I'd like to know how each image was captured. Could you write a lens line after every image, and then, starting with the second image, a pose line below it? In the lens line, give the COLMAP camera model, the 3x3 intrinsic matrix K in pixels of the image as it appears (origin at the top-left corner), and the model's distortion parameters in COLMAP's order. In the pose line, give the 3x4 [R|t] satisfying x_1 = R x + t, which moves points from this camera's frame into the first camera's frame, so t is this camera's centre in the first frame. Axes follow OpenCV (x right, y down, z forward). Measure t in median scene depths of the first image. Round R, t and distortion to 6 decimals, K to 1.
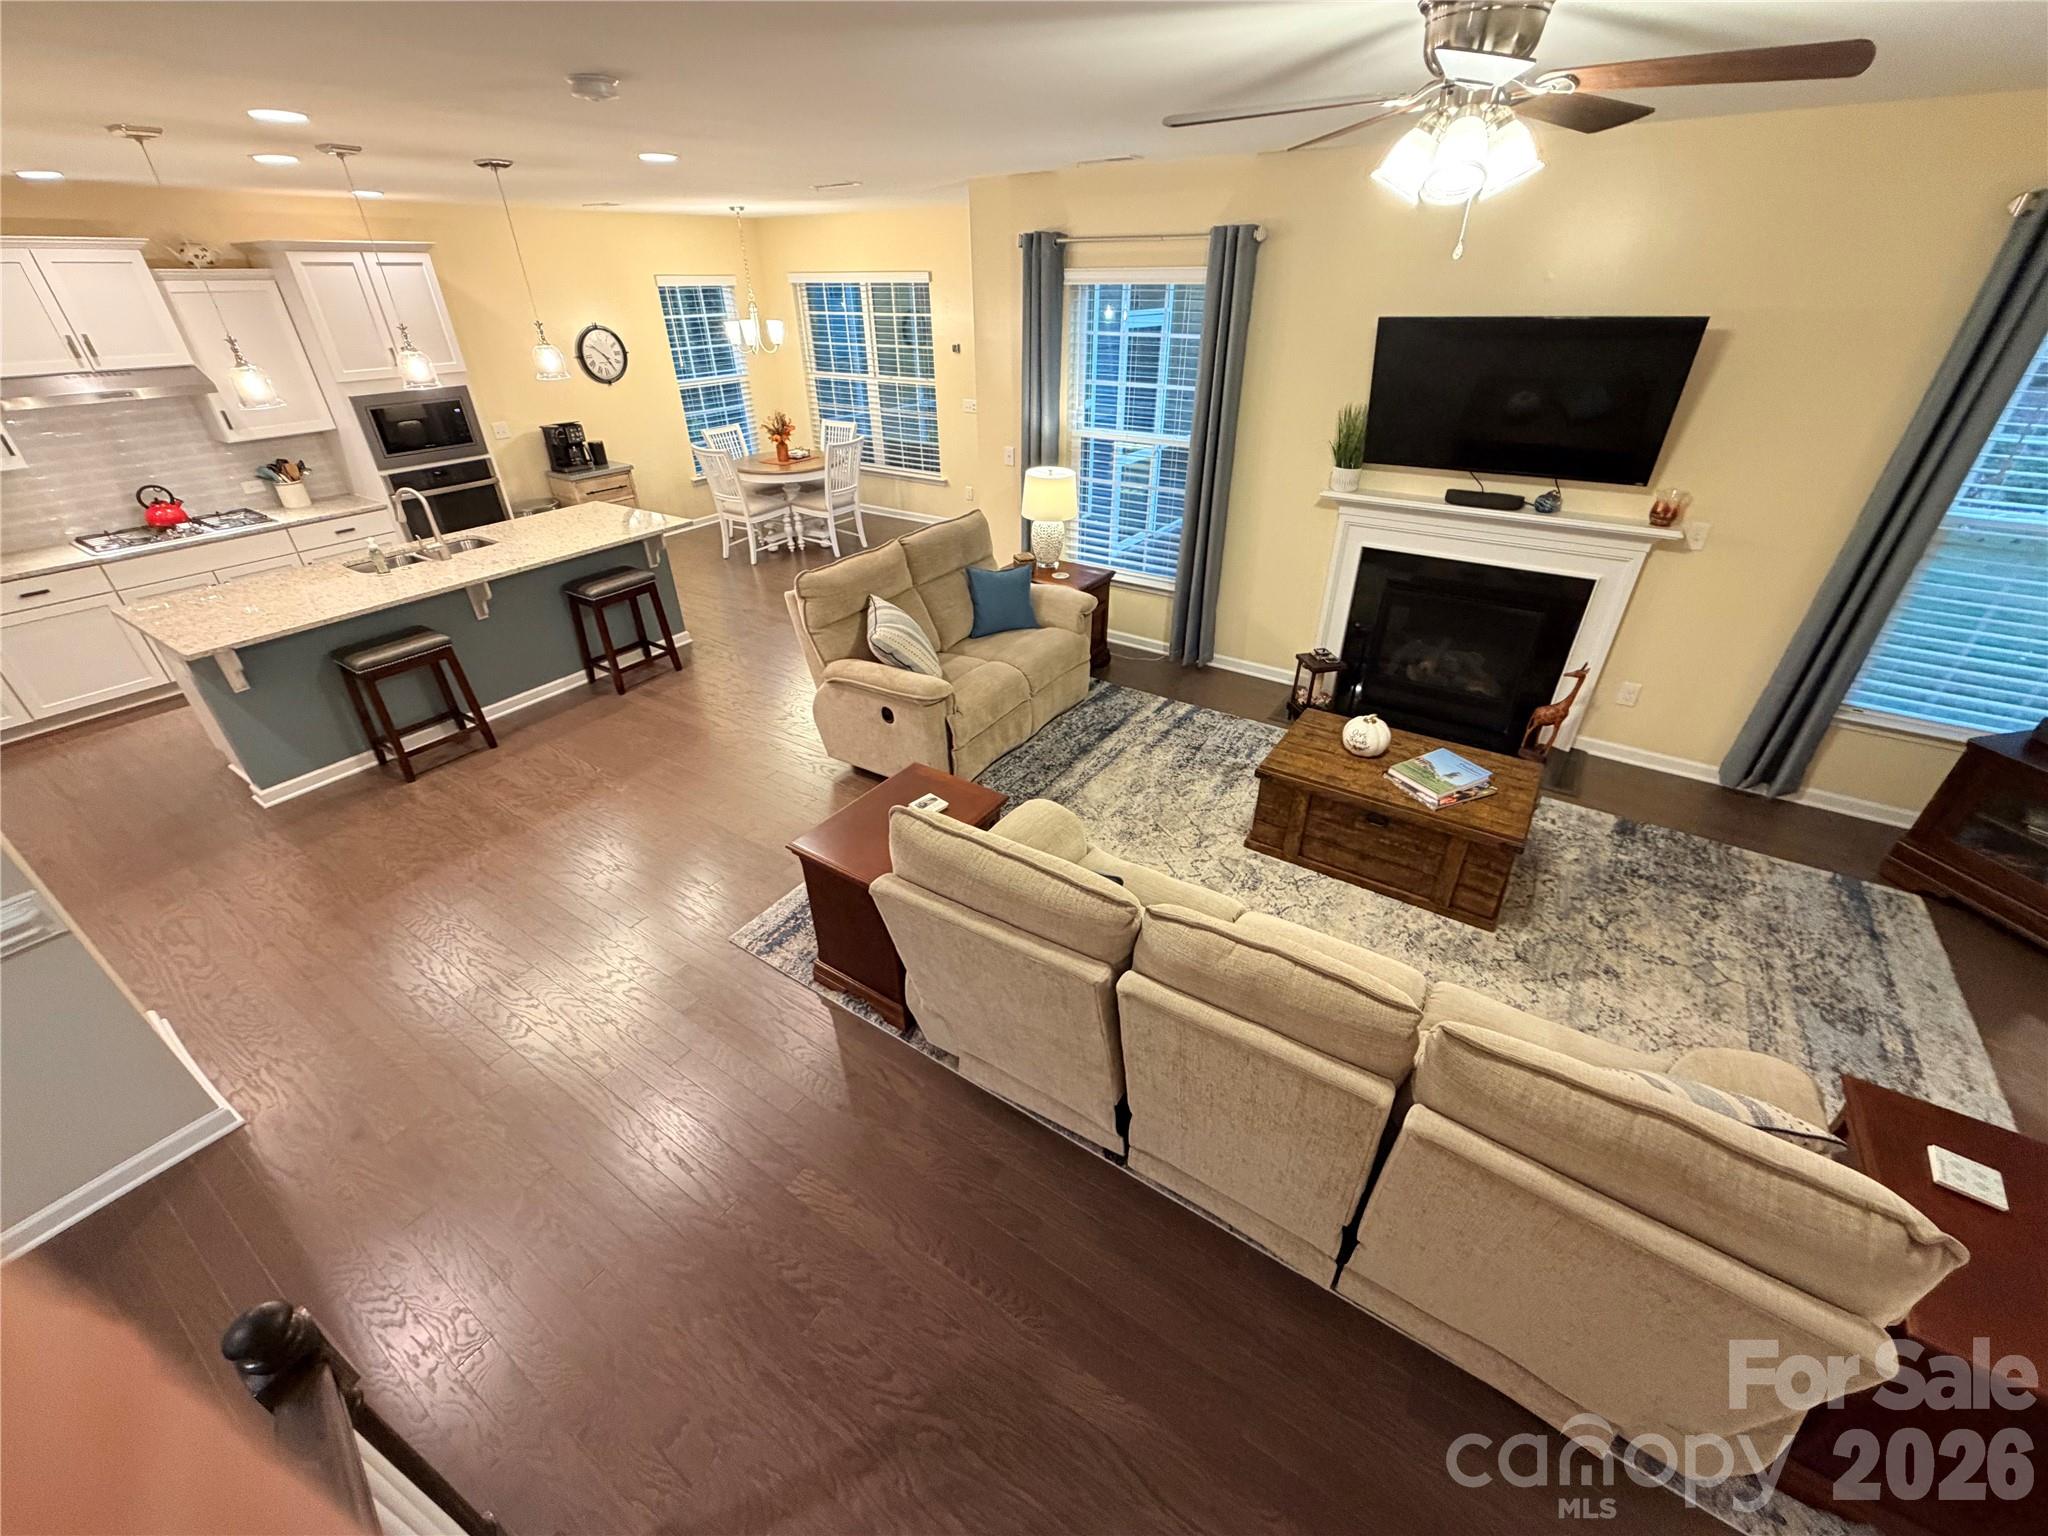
lens RADIAL K [[814.8, 0, 1020.1], [0, 814.8, 768.1], [0, 0, 1]] dist [0.000195, 0.000068]
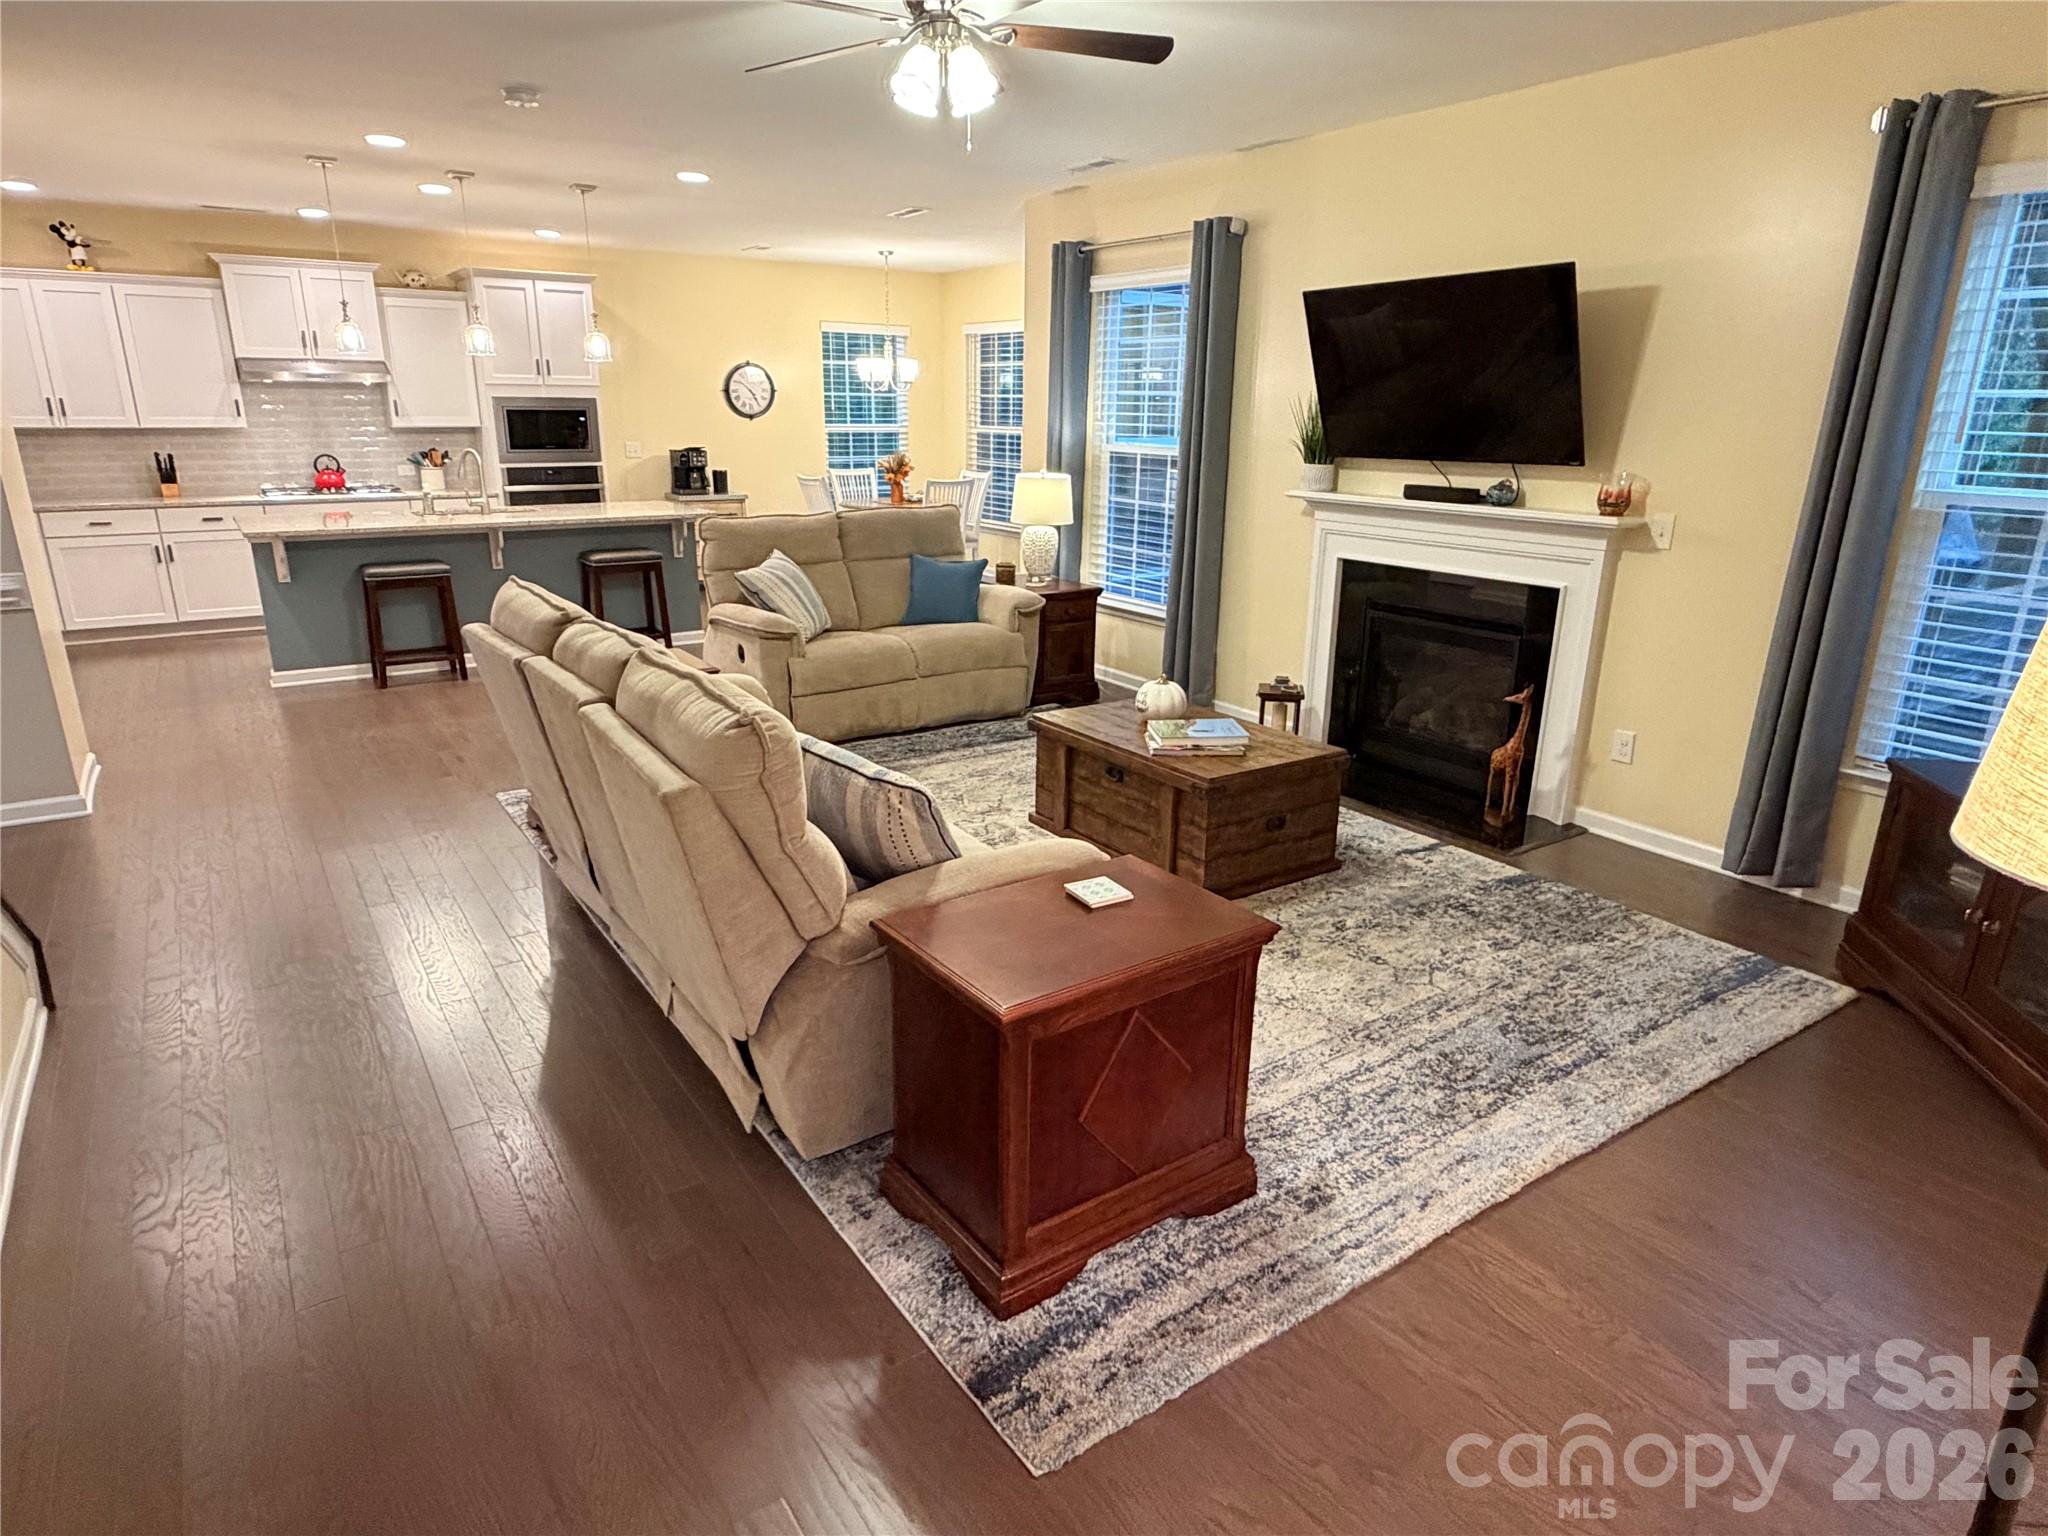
lens RADIAL K [[1189.6, 0, 1022.8], [0, 1189.6, 772.5], [0, 0, 1]] dist [-0.000042, 0.001478]
pose [[0.926981, 0.131714, -0.351222, 0.584926], [-0.212738, 0.955779, -0.203047, 0.252625], [0.308946, 0.262939, 0.914010, -0.145453]]
